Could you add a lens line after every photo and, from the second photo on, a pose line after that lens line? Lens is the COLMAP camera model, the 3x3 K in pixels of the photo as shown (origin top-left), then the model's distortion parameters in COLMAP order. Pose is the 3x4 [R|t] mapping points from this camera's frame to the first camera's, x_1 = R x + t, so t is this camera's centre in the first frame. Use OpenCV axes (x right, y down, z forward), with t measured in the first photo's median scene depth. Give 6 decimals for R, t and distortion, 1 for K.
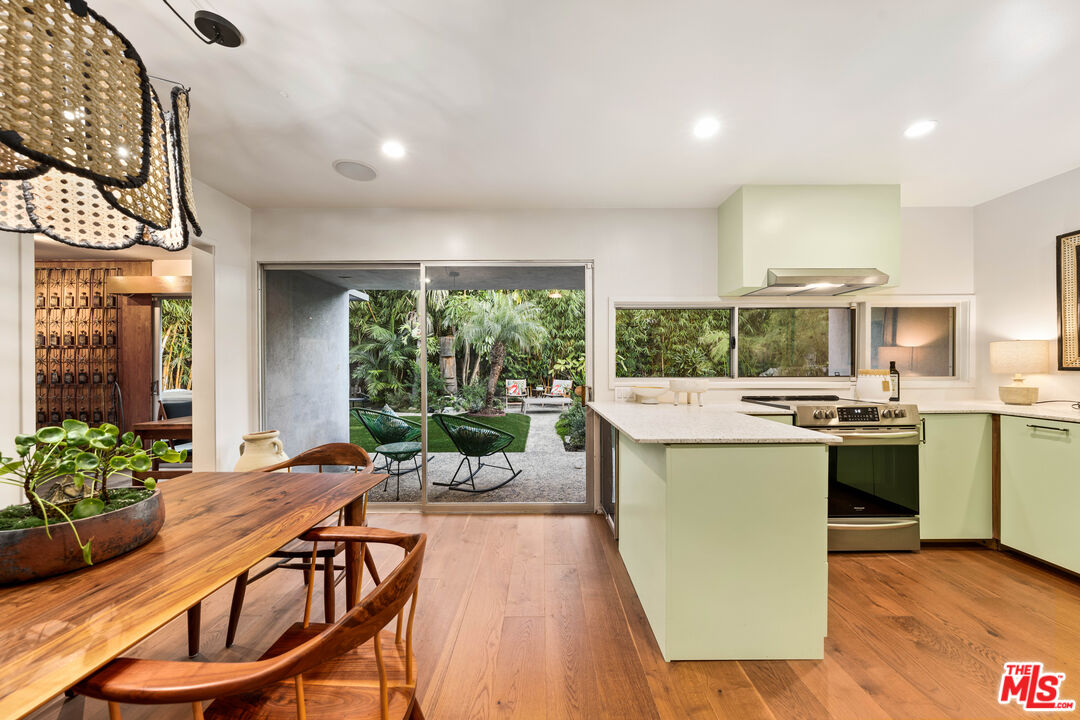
lens RADIAL K [[424.1, 0, 537.3], [0, 424.1, 362.9], [0, 0, 1]] dist [-0.000698, -0.000099]
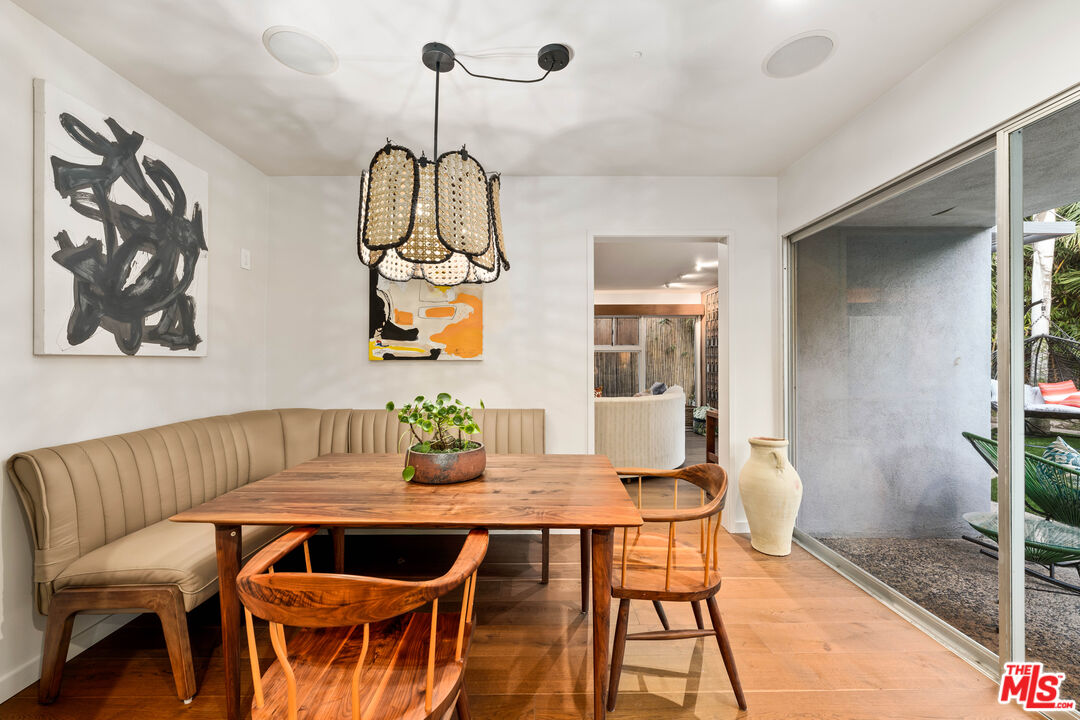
lens RADIAL K [[424.1, 0, 537.3], [0, 424.1, 362.9], [0, 0, 1]] dist [-0.000698, -0.000099]
pose [[-0.030464, 0.007564, -0.999507, 0.109078], [0.008122, 0.999940, 0.007319, 0.001726], [0.999503, -0.007895, -0.030523, 0.294244]]
